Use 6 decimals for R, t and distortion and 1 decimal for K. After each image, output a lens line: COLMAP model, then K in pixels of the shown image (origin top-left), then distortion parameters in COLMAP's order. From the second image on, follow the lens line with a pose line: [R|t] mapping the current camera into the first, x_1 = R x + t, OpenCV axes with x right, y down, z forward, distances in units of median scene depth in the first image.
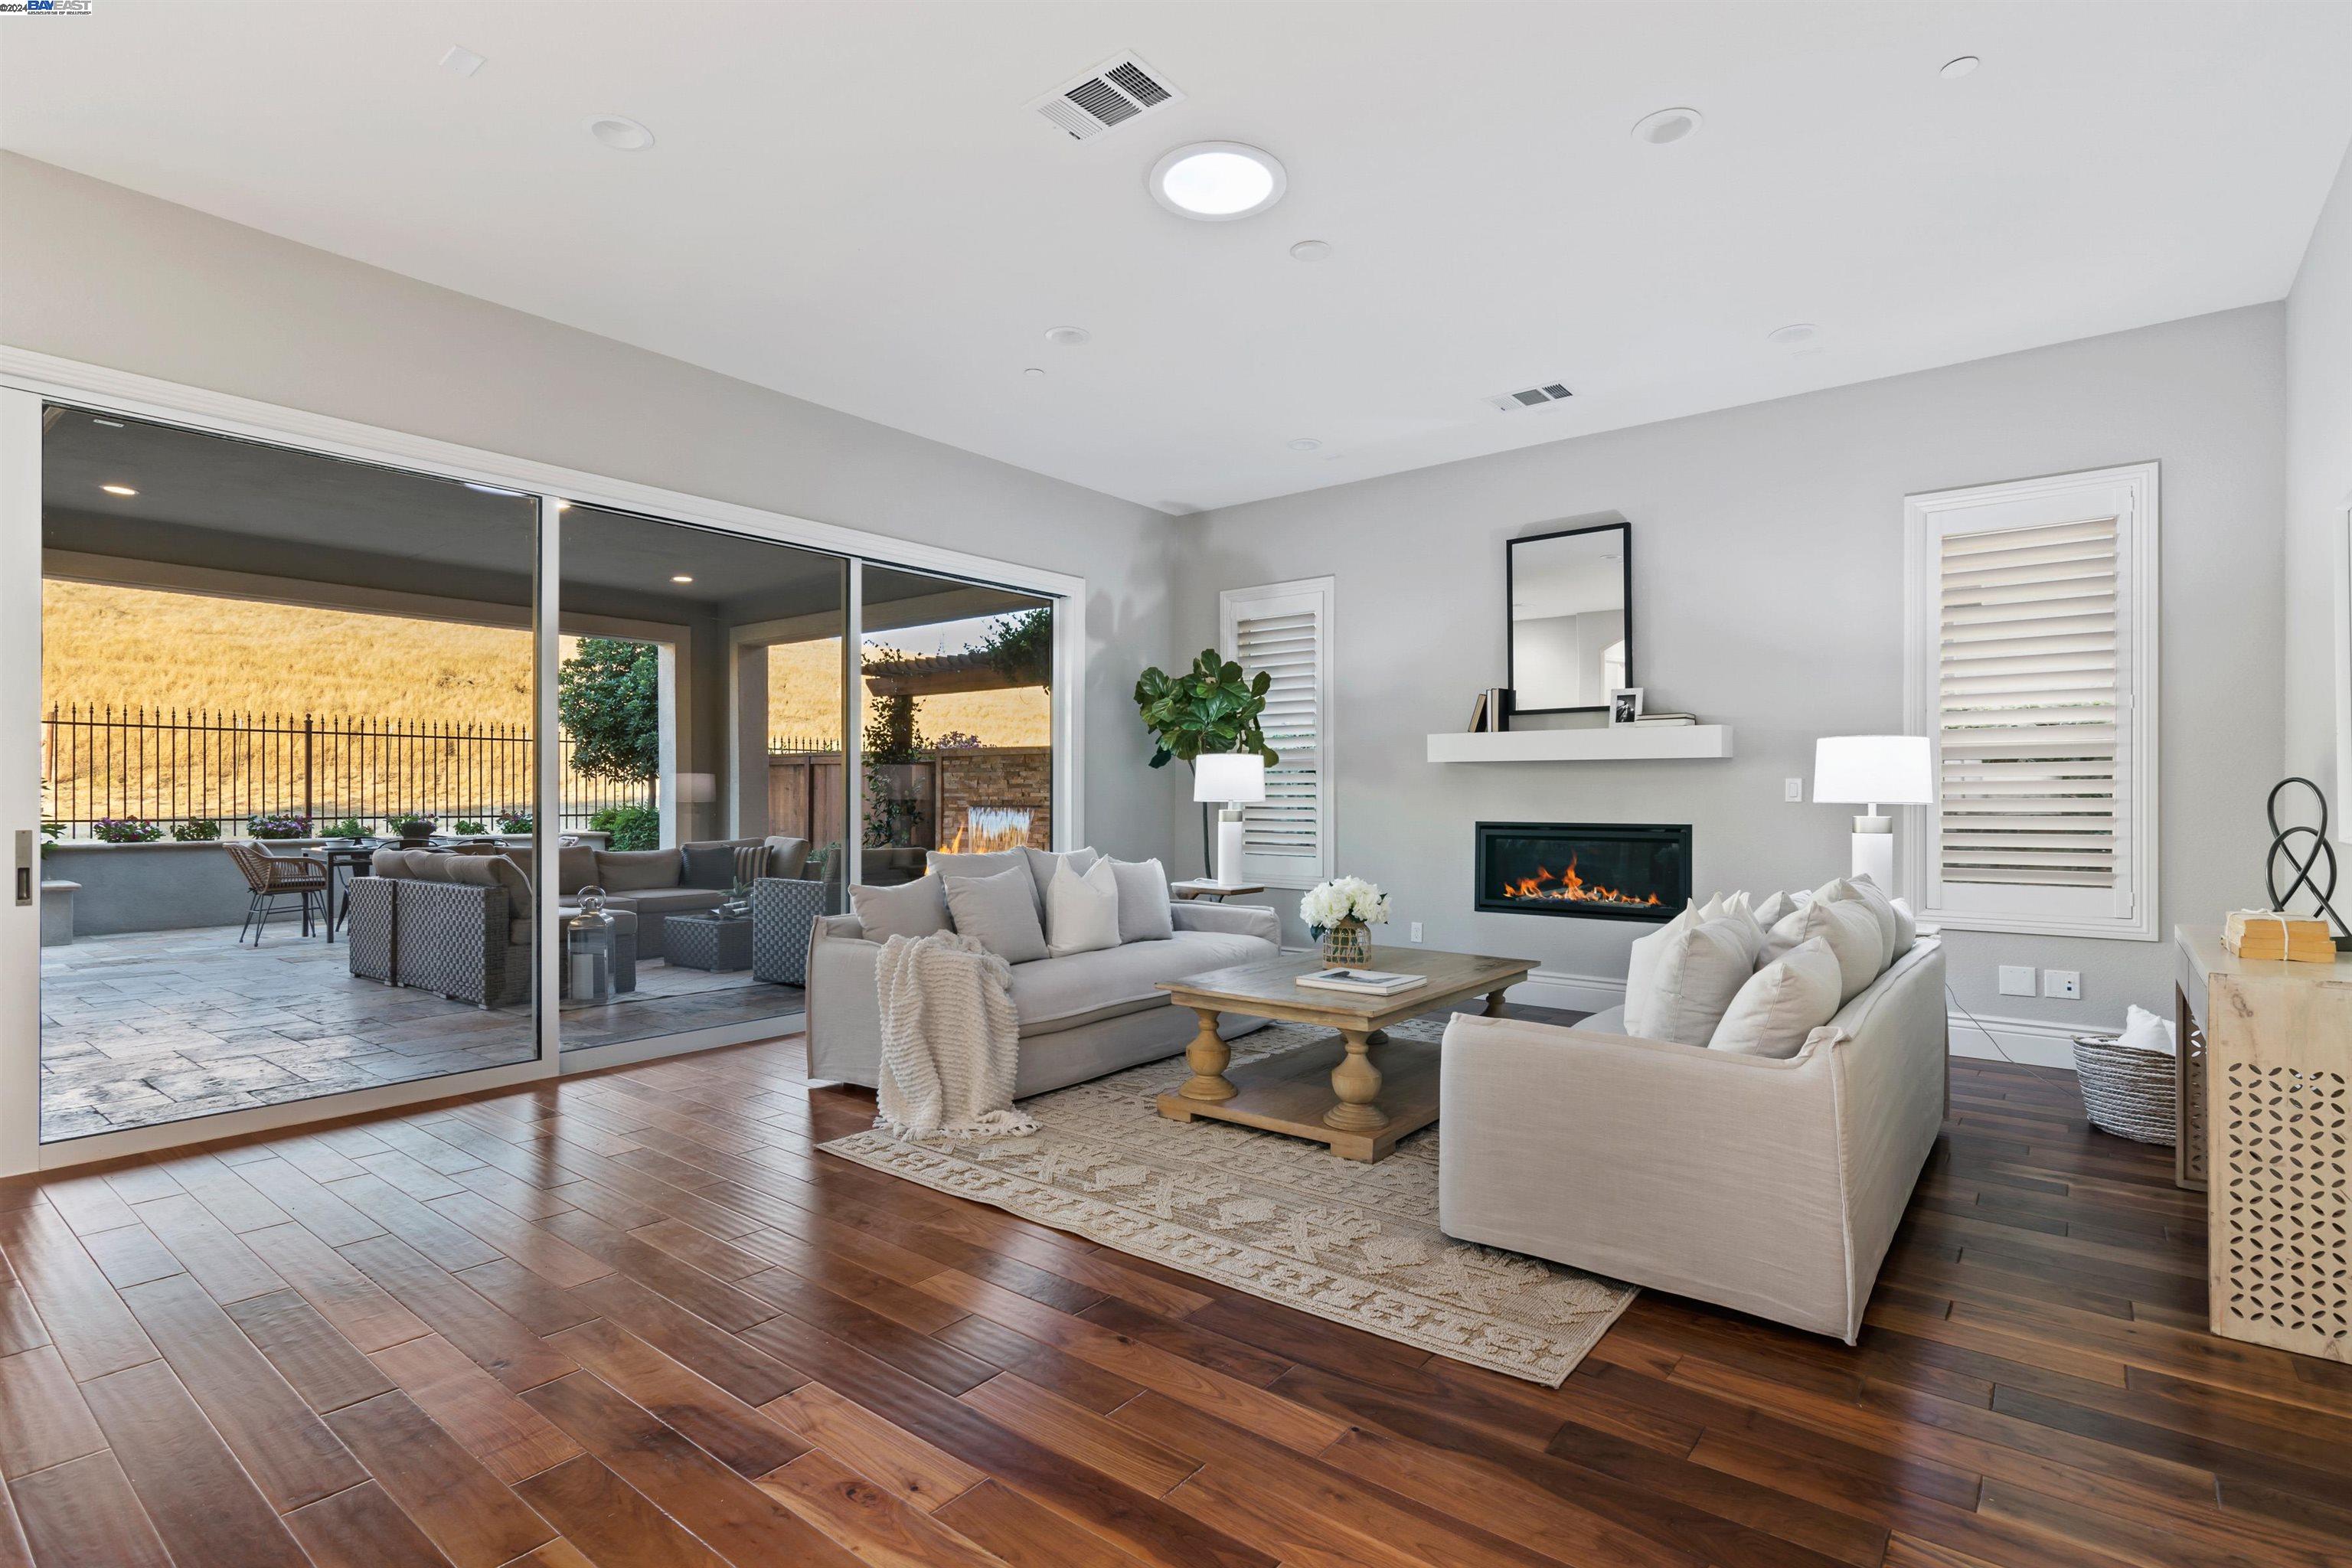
lens RADIAL K [[1150.6, 0, 1167.5], [0, 1150.6, 786.7], [0, 0, 1]] dist [-0.004067, 0.001824]
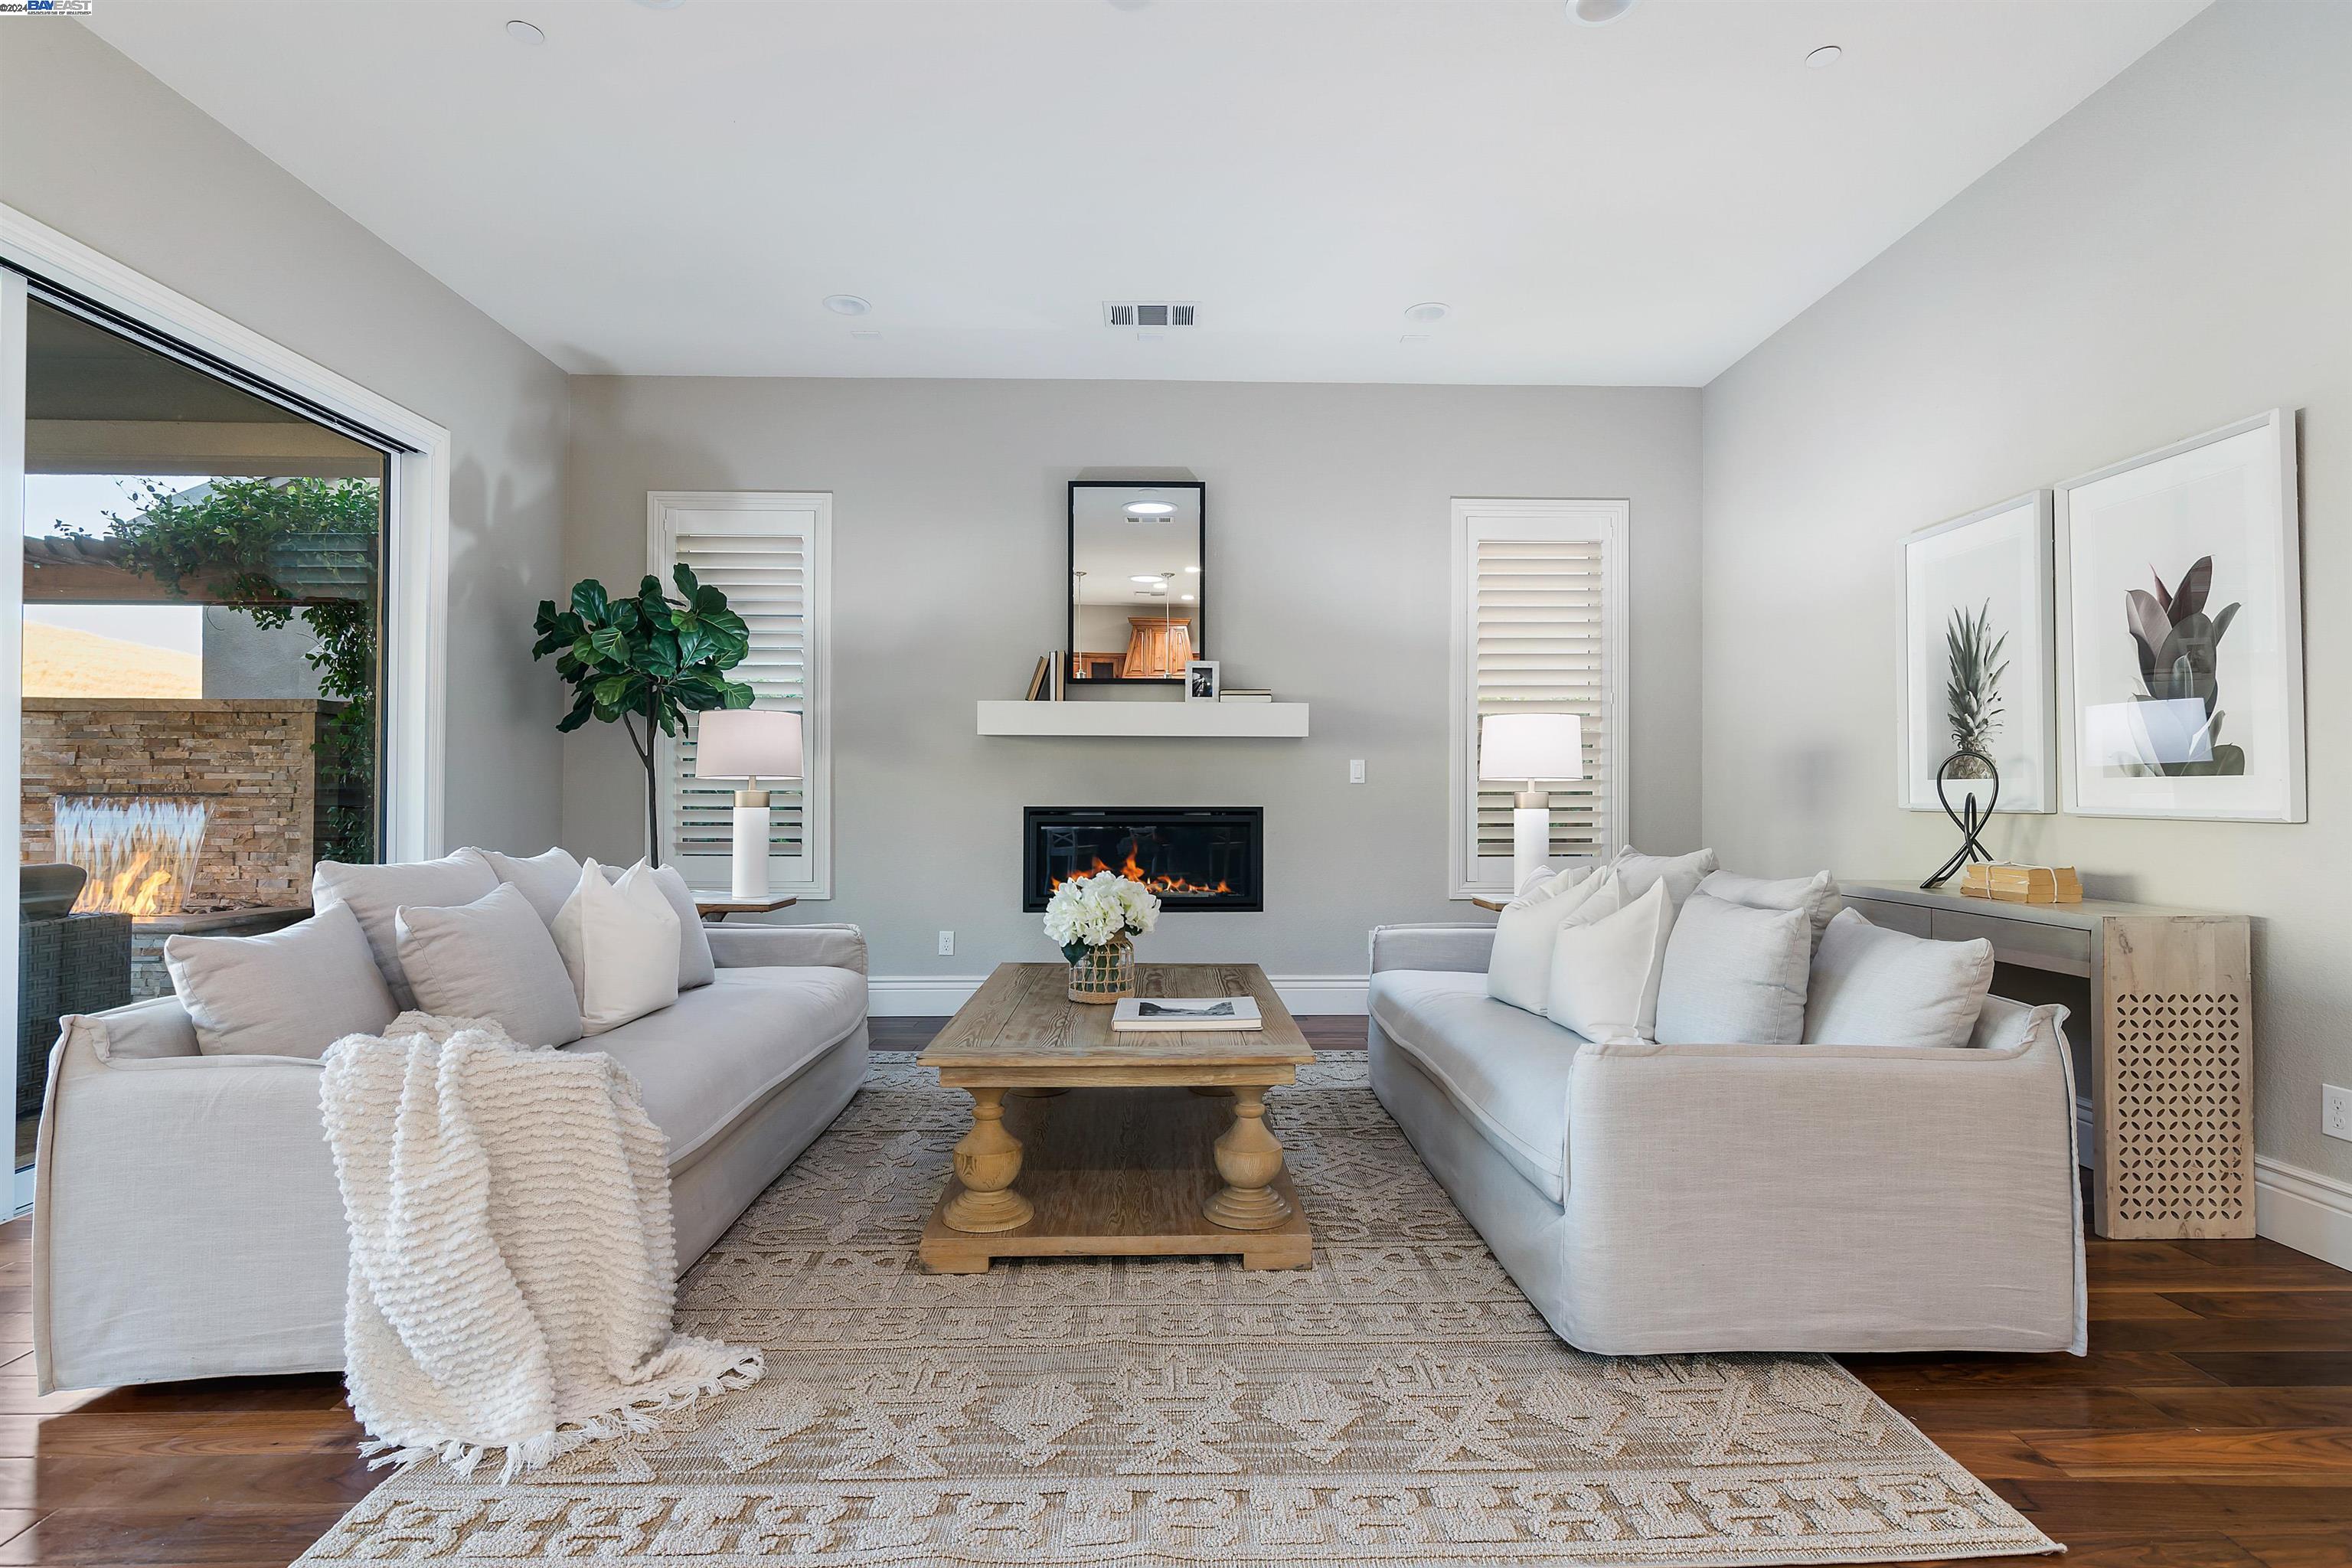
lens RADIAL K [[1150.6, 0, 1213.5], [0, 1150.6, 782.3], [0, 0, 1]] dist [-0.004067, 0.001824]
pose [[0.758350, 0.008639, 0.651791, -0.248898], [-0.007128, 0.999962, -0.004960, 0.021440], [-0.651809, -0.000885, 0.758383, 0.366361]]
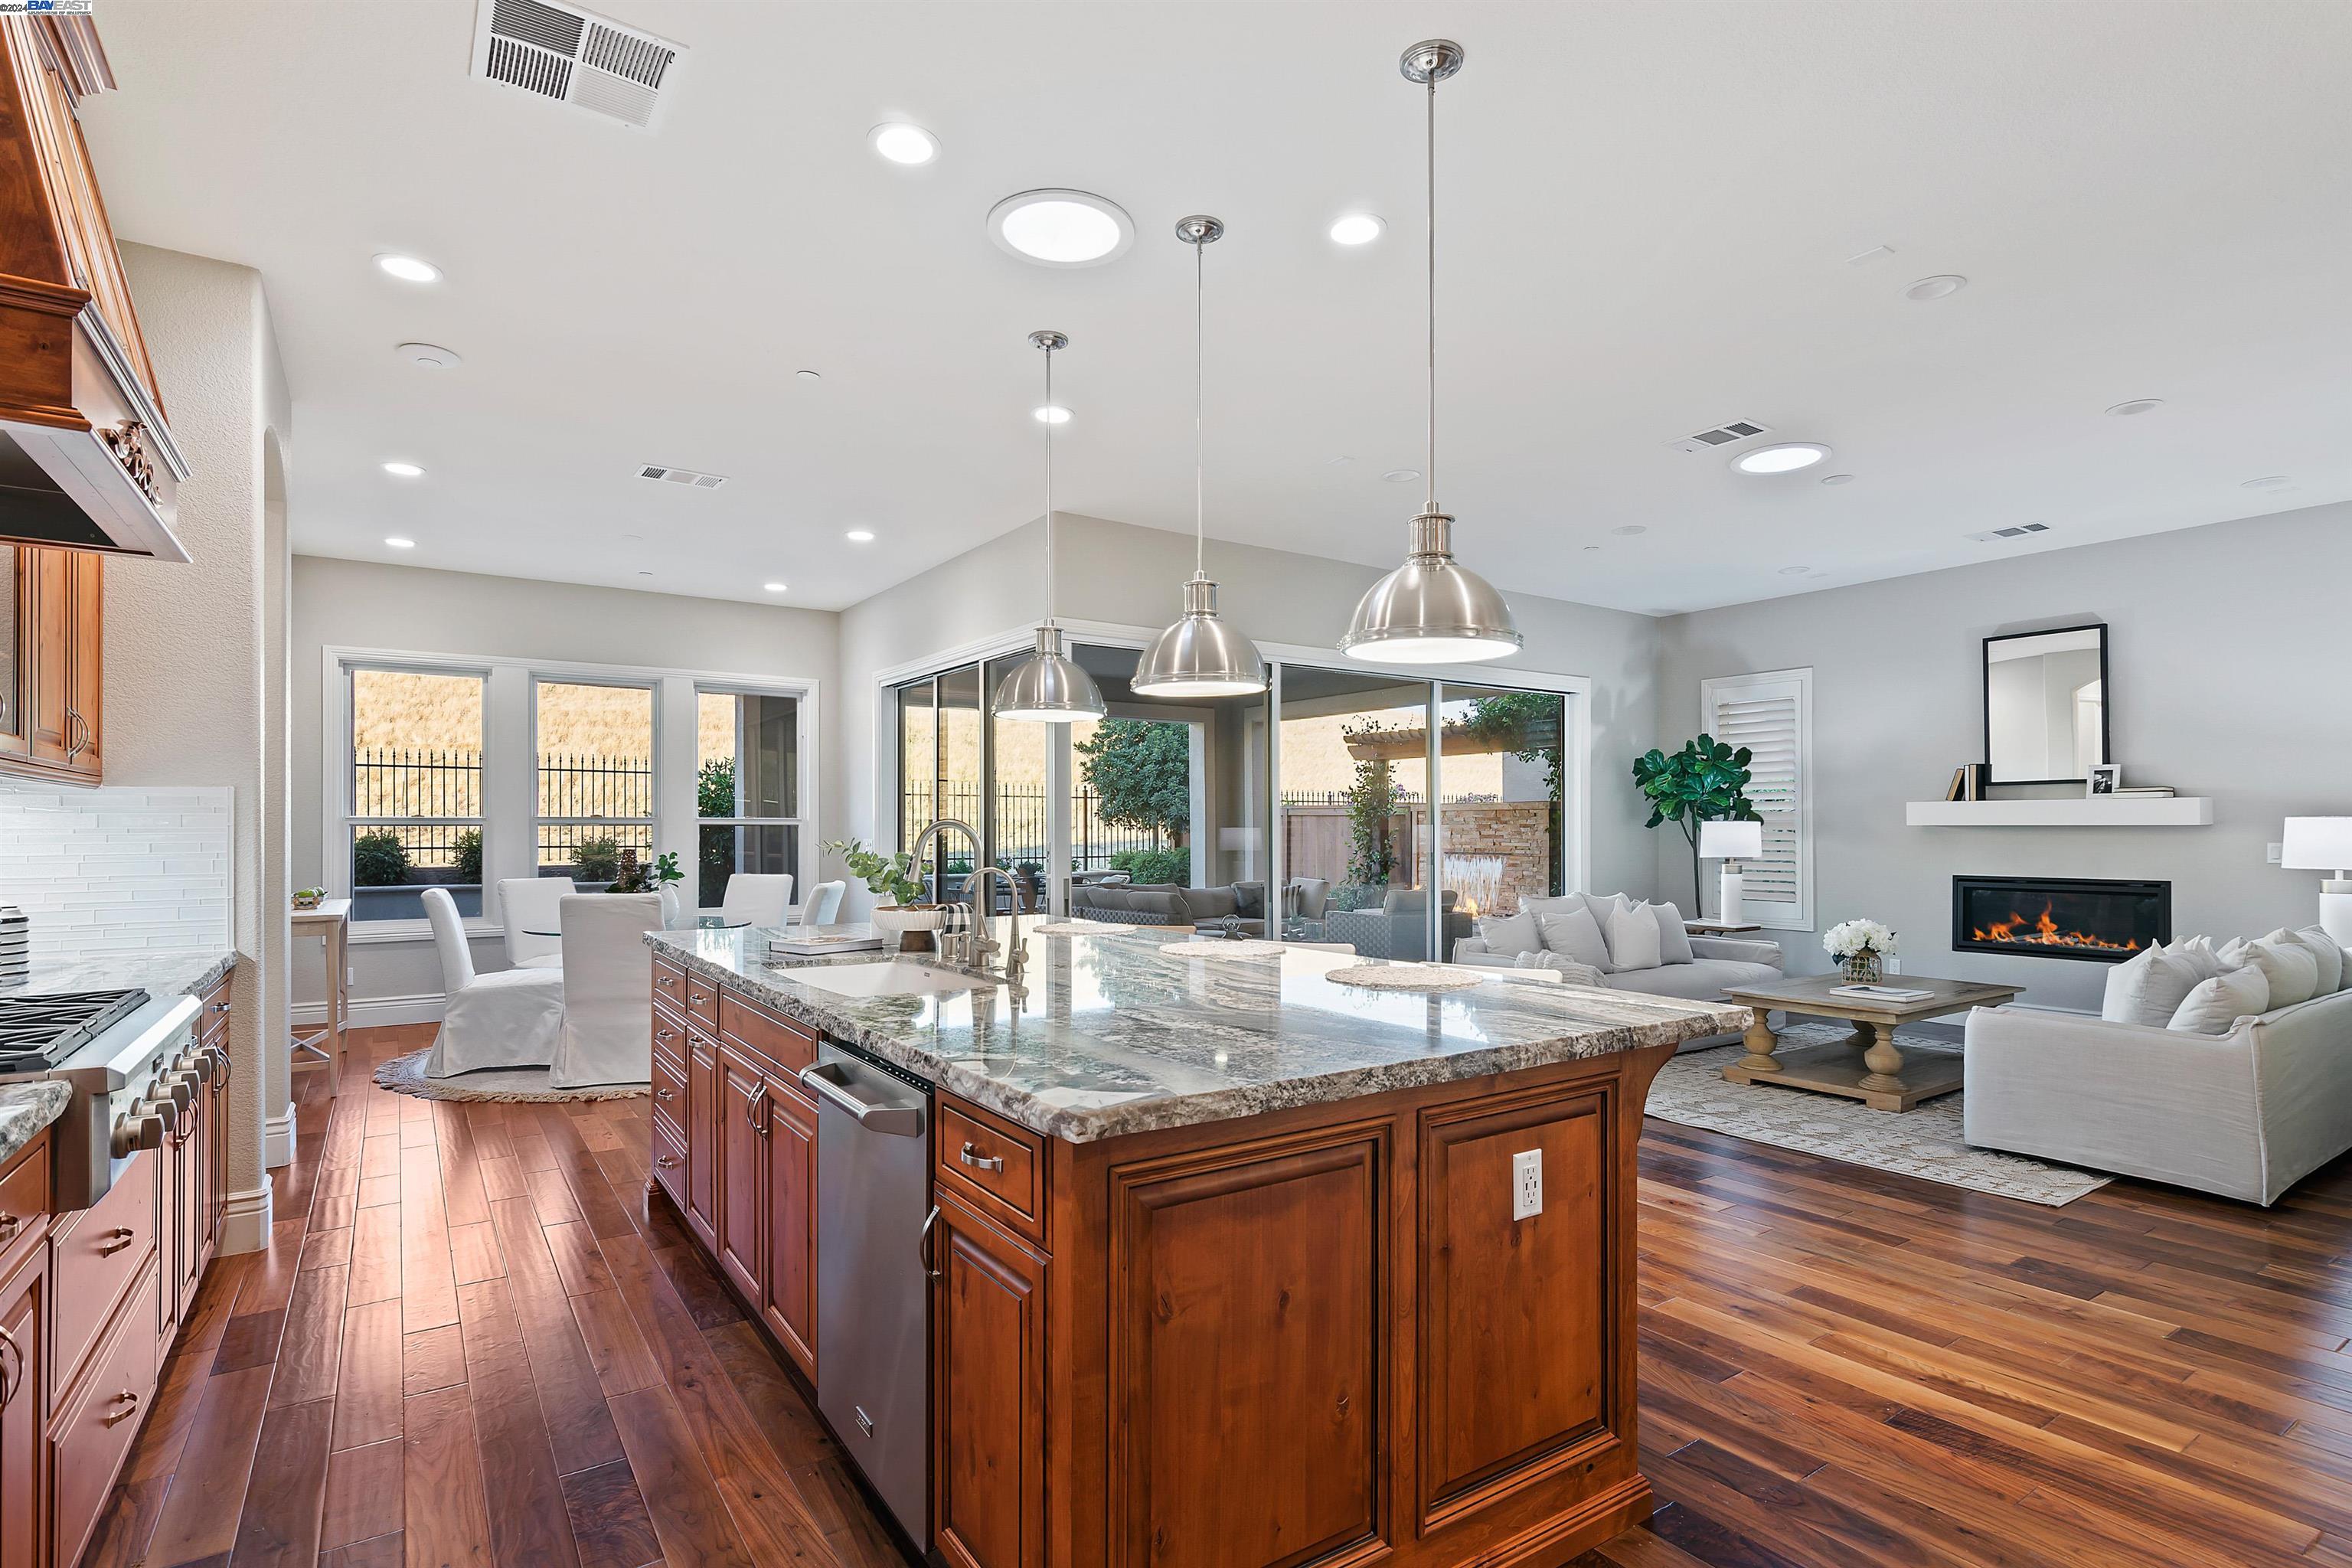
lens RADIAL K [[1150.6, 0, 1174.0], [0, 1150.6, 822.6], [0, 0, 1]] dist [-0.004067, 0.001824]
pose [[0.955025, -0.003550, -0.296503, -0.204260], [0.003822, 0.999993, 0.000337, -0.037821], [0.296499, -0.001455, 0.955032, -0.512482]]
